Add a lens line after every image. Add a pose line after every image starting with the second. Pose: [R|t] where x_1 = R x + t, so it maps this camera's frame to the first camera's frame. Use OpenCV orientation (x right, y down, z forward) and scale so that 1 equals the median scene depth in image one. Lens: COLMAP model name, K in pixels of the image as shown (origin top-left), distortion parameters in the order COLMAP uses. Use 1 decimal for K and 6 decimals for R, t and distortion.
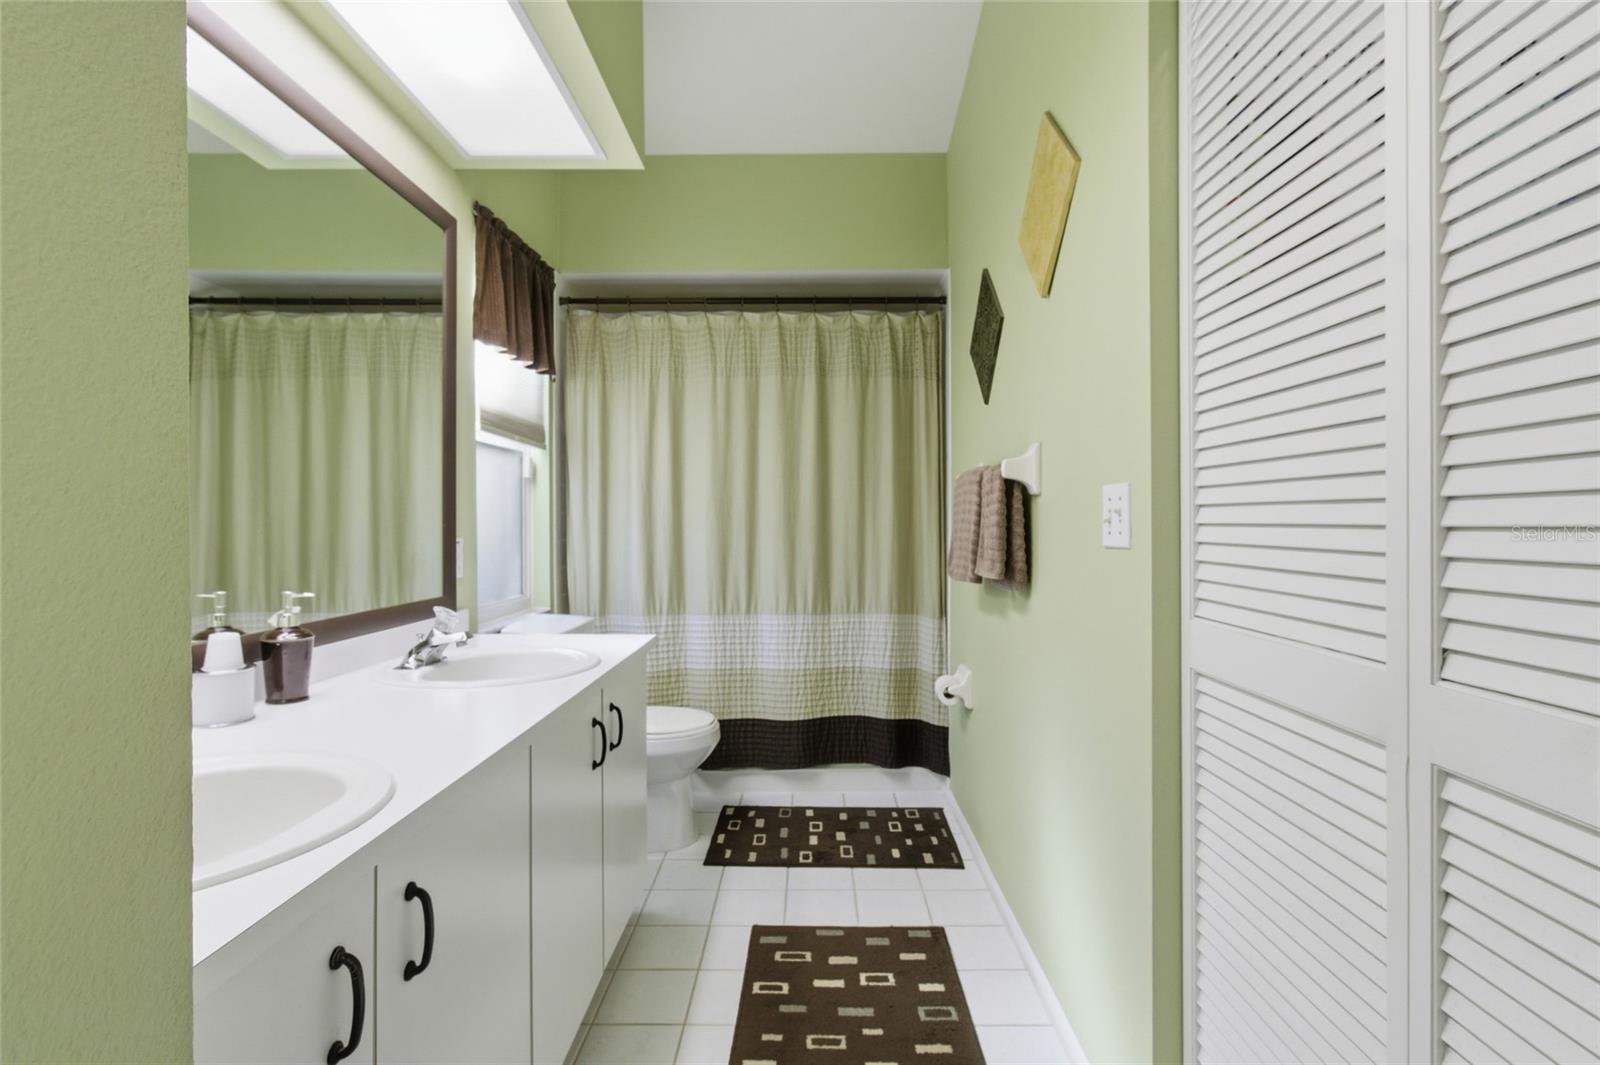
lens RADIAL K [[770.4, 0, 812.3], [0, 770.4, 502.7], [0, 0, 1]] dist [-0.021120, 0.015083]
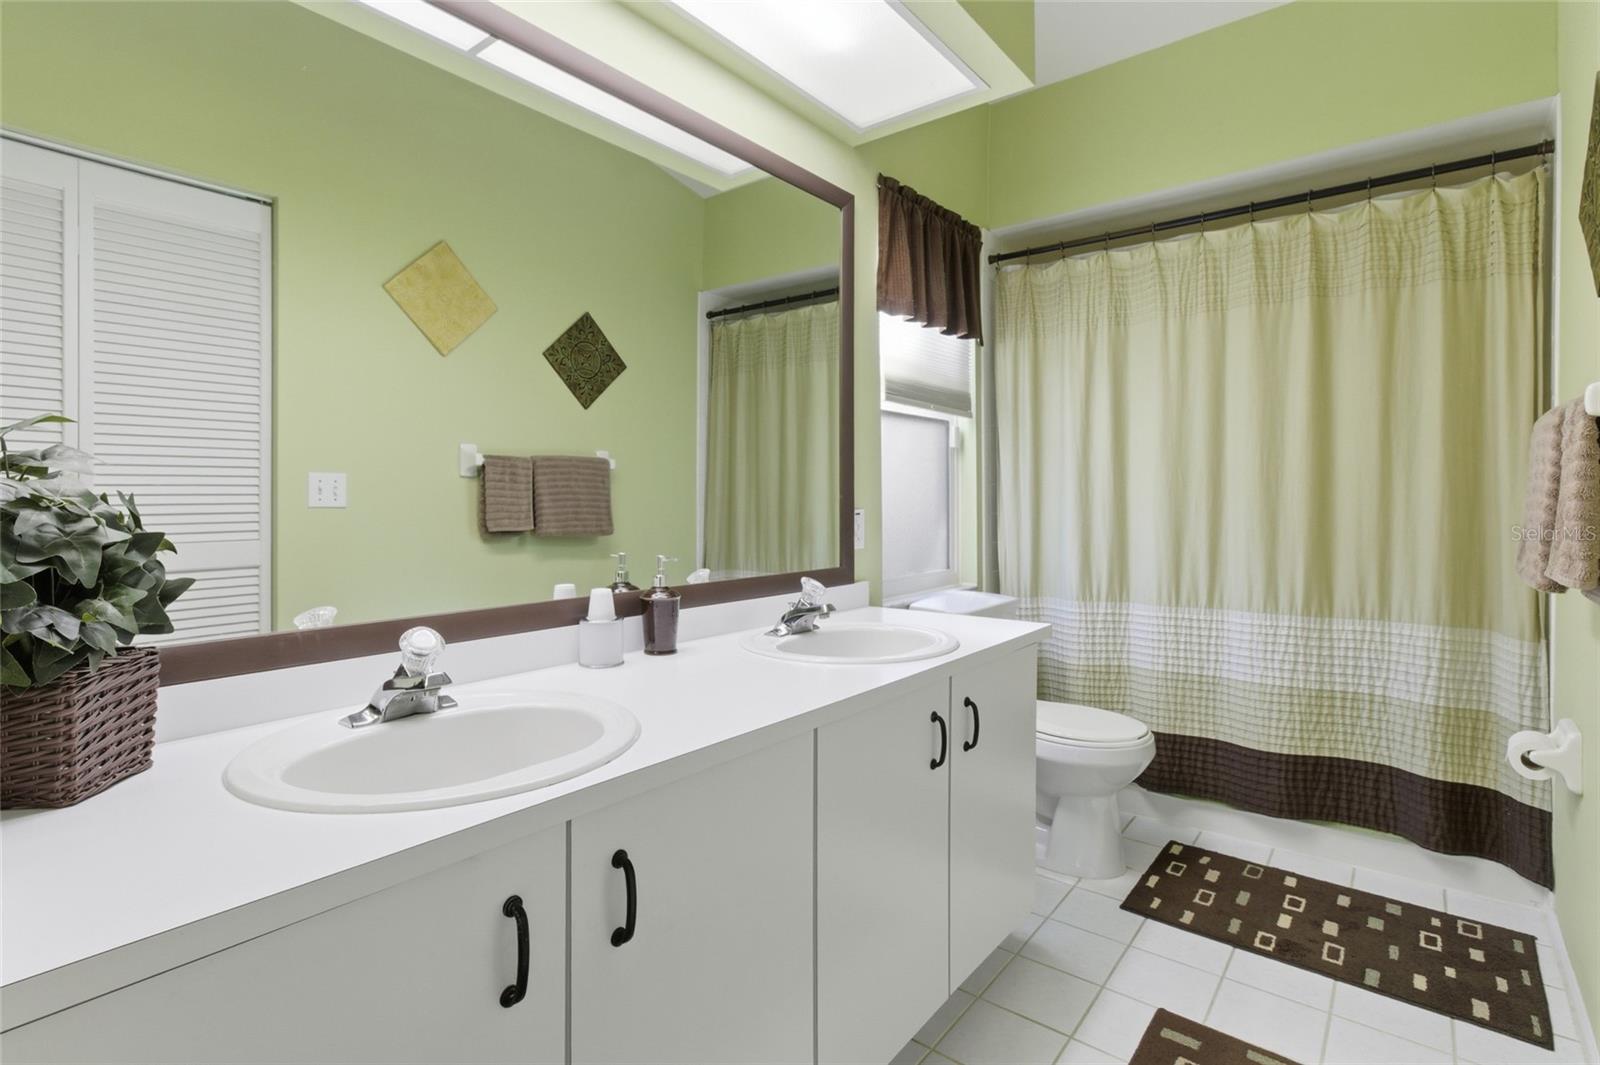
lens RADIAL K [[785.2, 0, 842.6], [0, 785.2, 482.7], [0, 0, 1]] dist [0.010212, -0.000271]
pose [[0.792264, -0.011189, -0.610076, 0.122022], [0.017874, 0.999828, 0.004876, 0.003786], [0.609917, -0.014768, 0.792328, 0.127526]]
